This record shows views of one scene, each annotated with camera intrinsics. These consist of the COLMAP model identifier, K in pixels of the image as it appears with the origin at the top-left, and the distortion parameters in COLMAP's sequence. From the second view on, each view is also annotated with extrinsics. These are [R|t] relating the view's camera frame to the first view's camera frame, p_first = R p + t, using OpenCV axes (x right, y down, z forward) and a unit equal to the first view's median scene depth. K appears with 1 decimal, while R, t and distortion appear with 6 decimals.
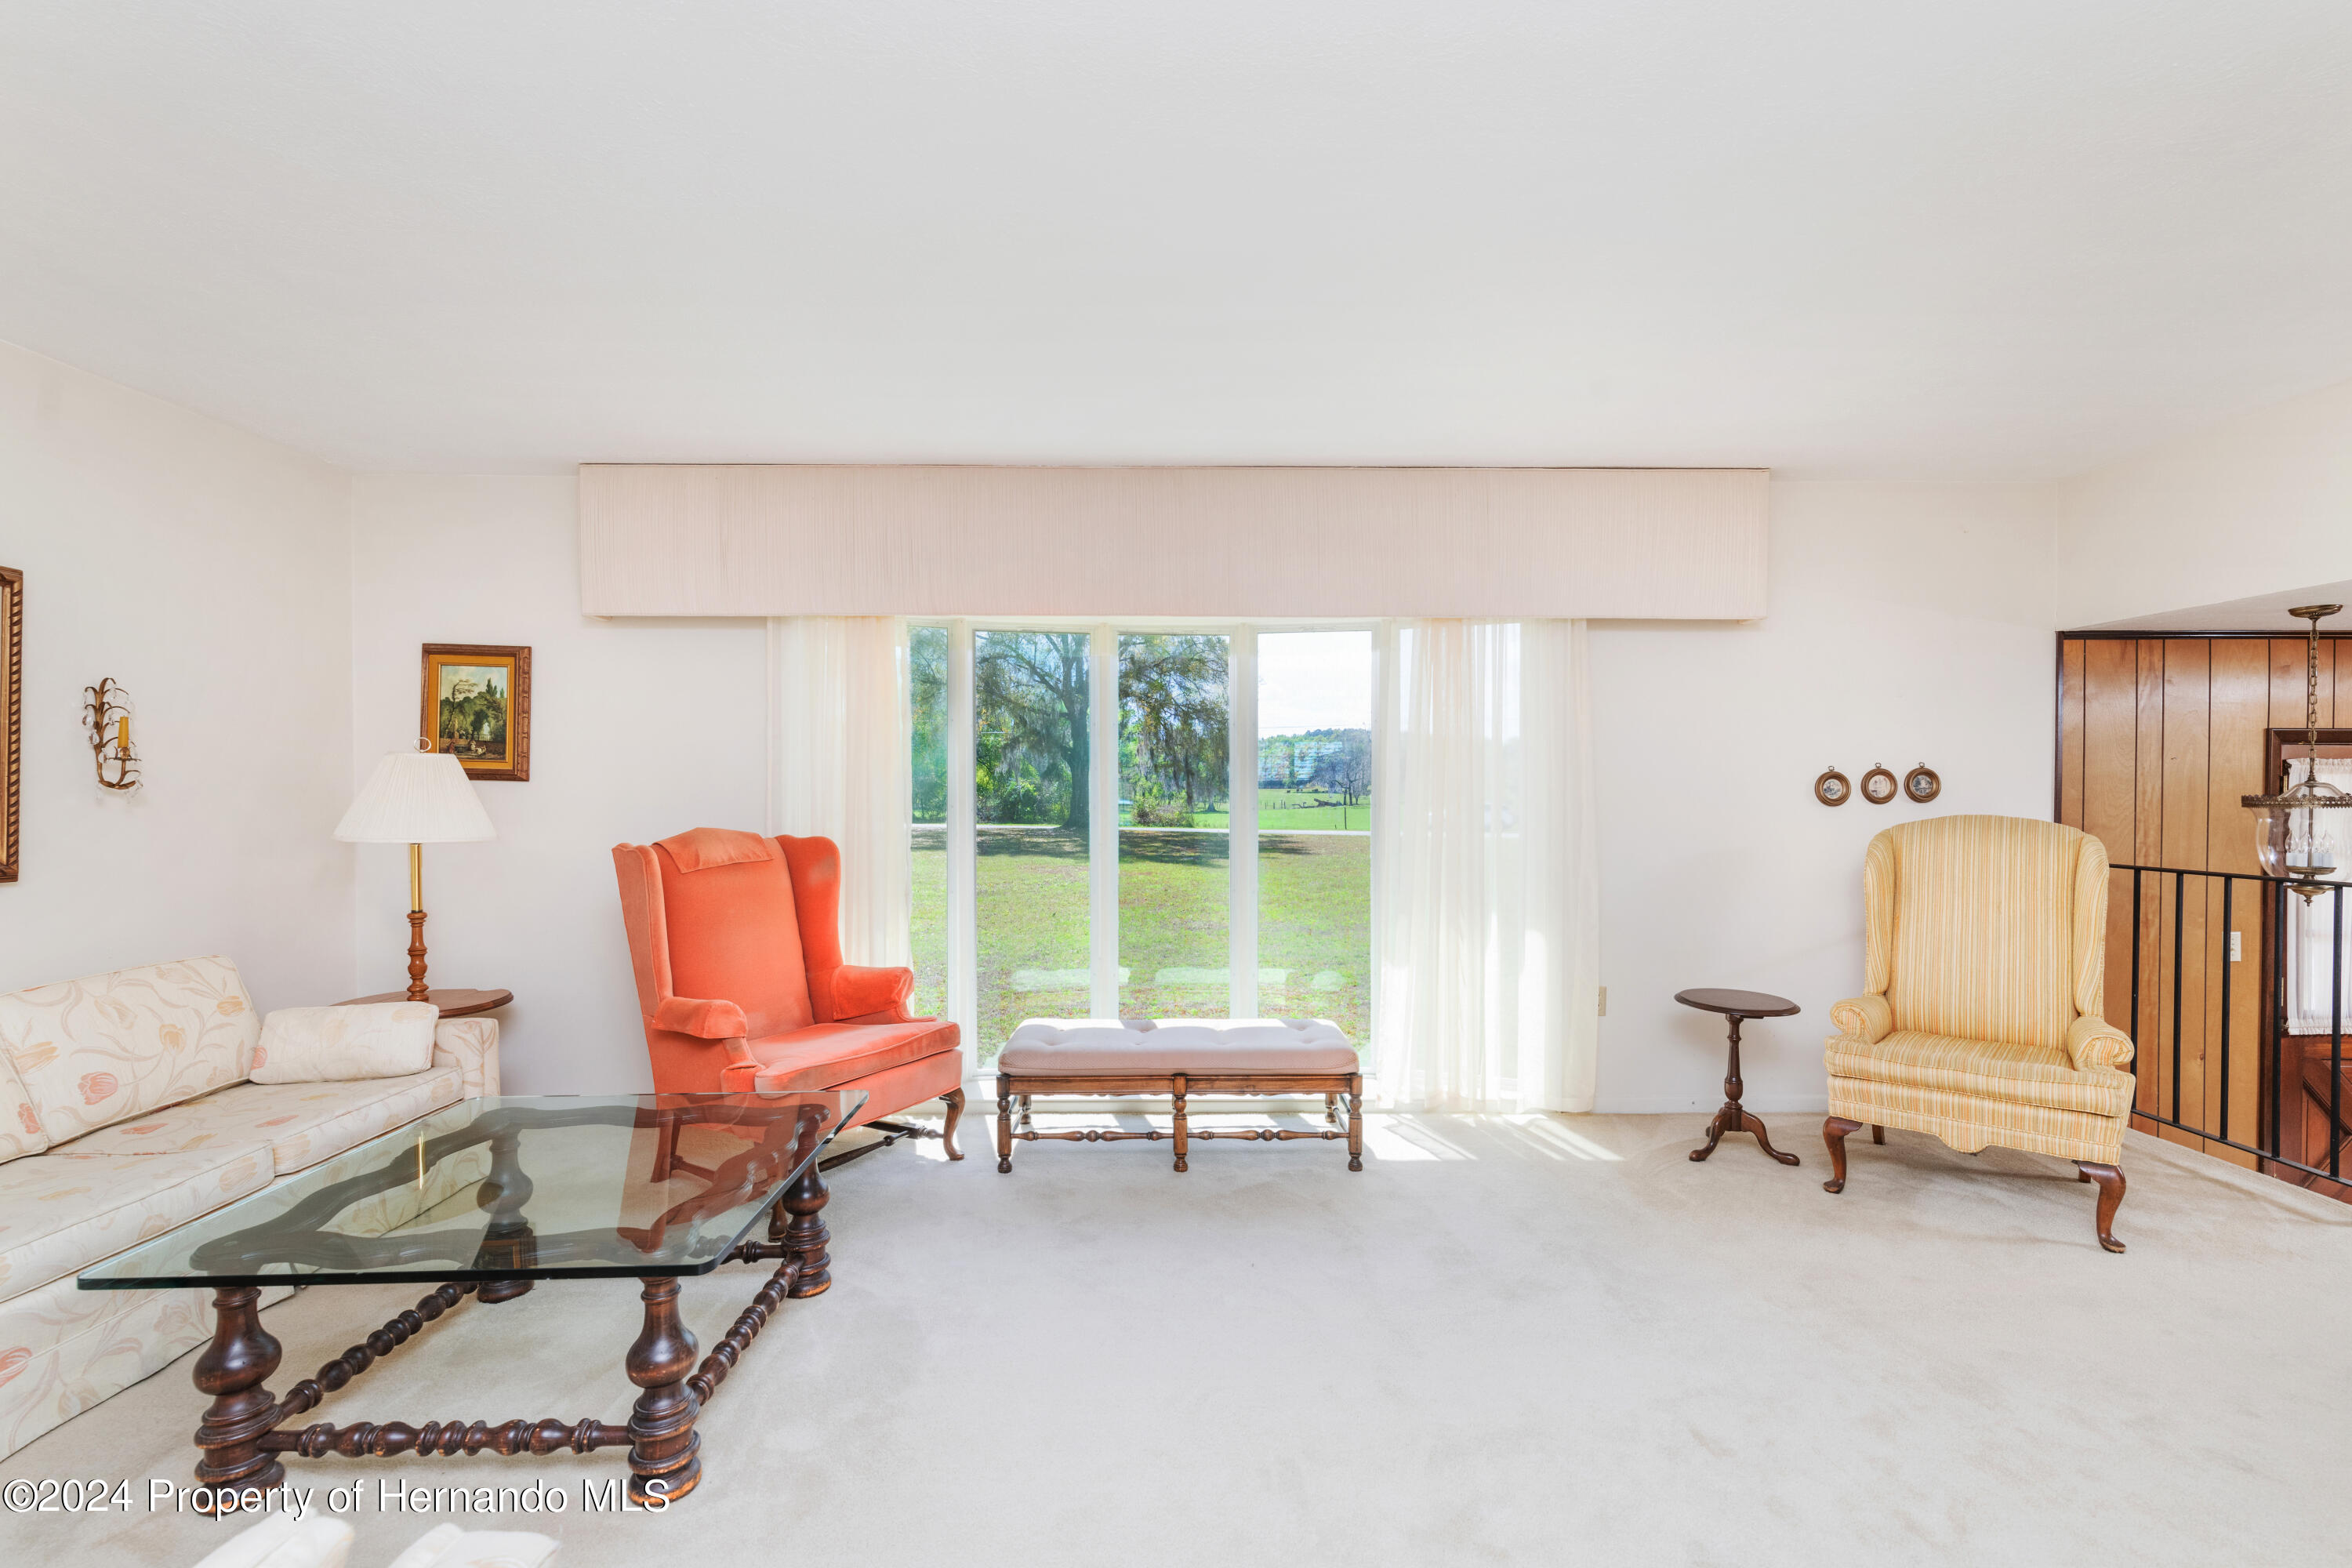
lens RADIAL K [[1042.2, 0, 1178.0], [0, 1042.2, 793.3], [0, 0, 1]] dist [0.000251, -0.000144]
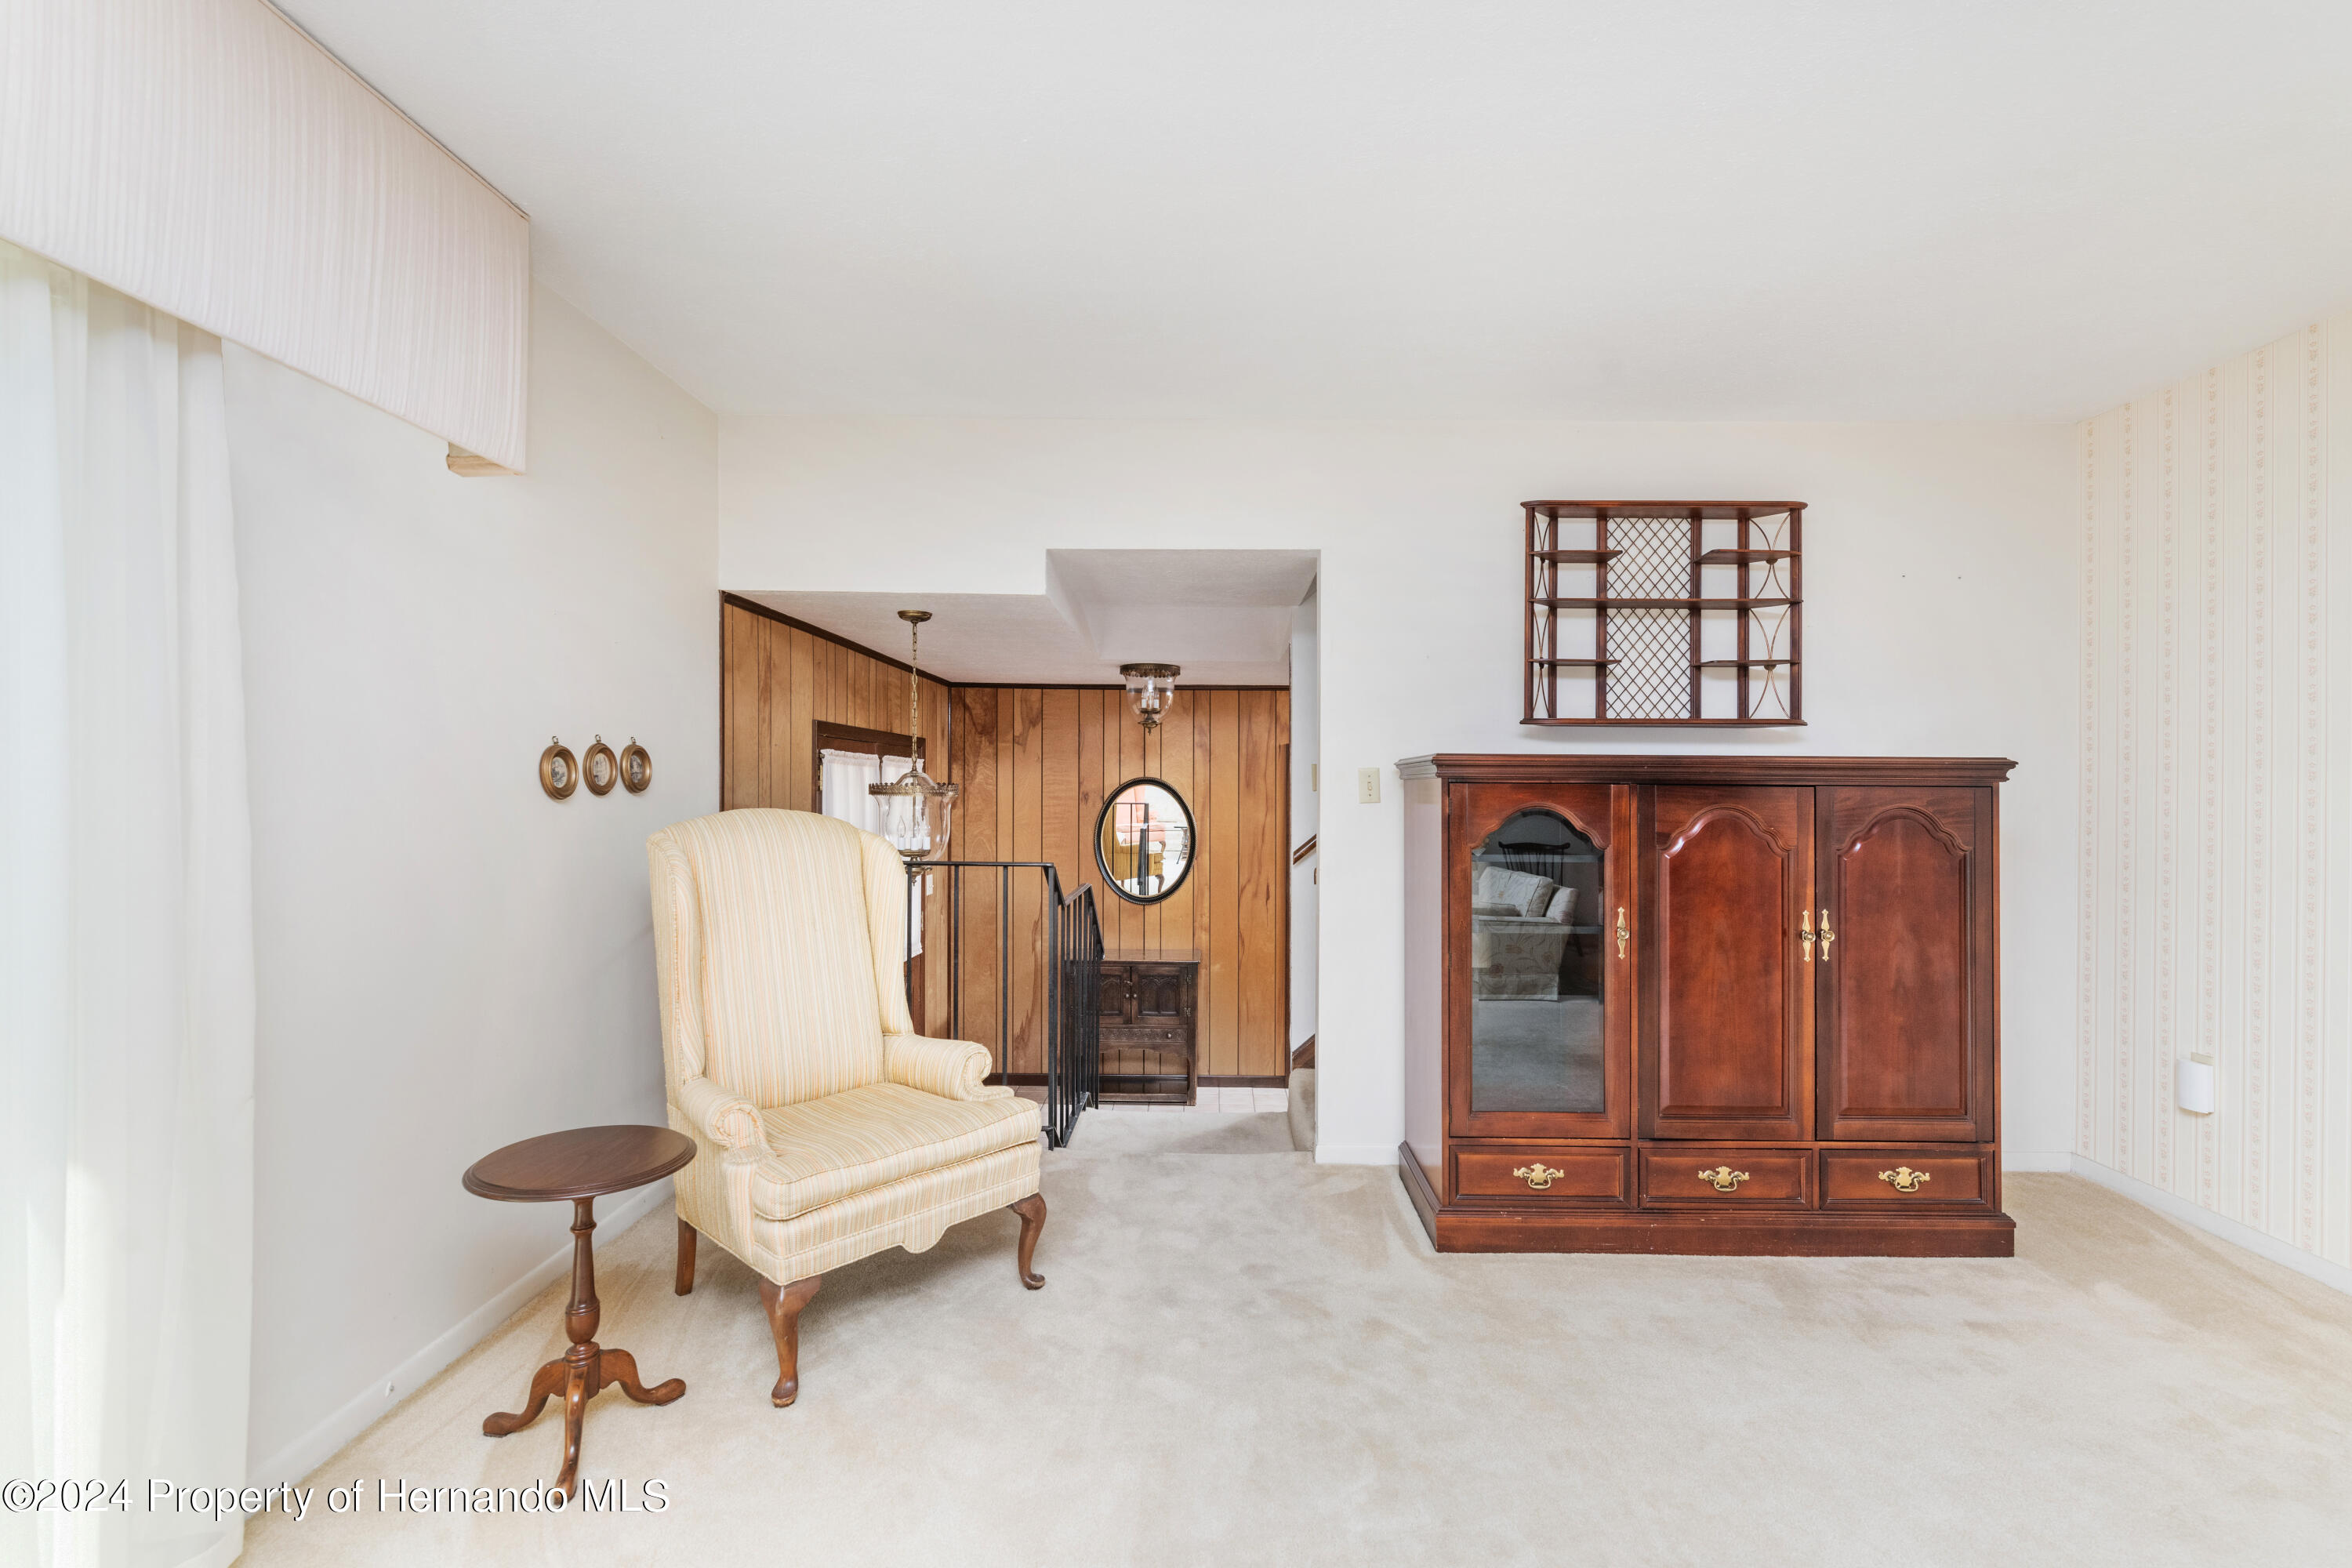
lens RADIAL K [[1042.2, 0, 1178.1], [0, 1042.2, 786.3], [0, 0, 1]] dist [0.000251, -0.000144]
pose [[0.038173, -0.001705, 0.999270, -0.001116], [-0.005658, 0.999982, 0.001923, 0.001419], [-0.999255, -0.005727, 0.038163, 0.751146]]
